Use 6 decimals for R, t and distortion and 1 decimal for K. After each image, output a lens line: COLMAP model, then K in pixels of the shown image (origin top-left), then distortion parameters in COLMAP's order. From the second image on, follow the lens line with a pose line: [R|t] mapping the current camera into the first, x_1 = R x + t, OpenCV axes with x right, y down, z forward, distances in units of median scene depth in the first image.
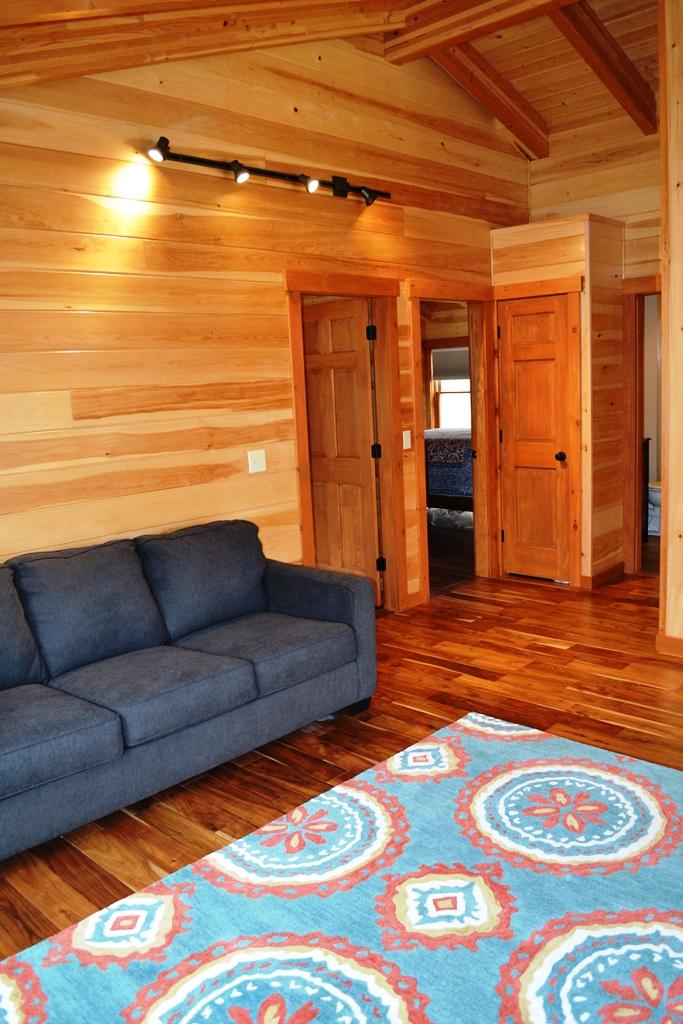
lens RADIAL K [[832.9, 0, 326.5], [0, 832.9, 512.5], [0, 0, 1]] dist [-0.005245, -0.005979]
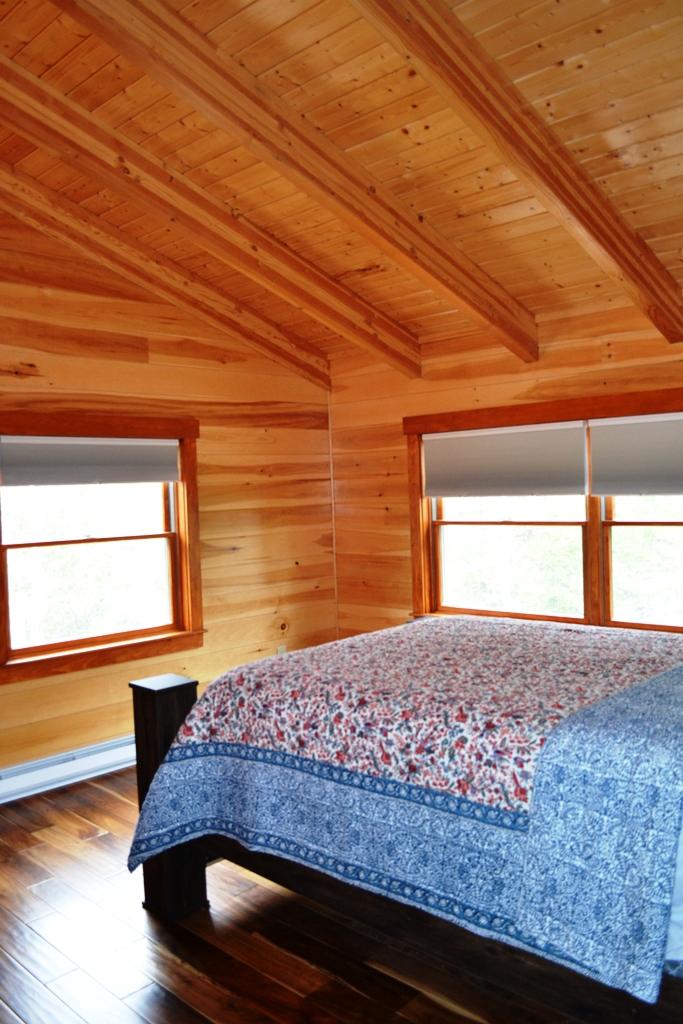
lens RADIAL K [[832.9, 0, 326.5], [0, 832.9, 512.5], [0, 0, 1]] dist [-0.005245, -0.005979]
pose [[0.999839, 0.017736, 0.002792, 0.068805], [-0.017226, 0.991450, -0.129341, -0.085891], [-0.005062, 0.129272, 0.991596, 0.520053]]
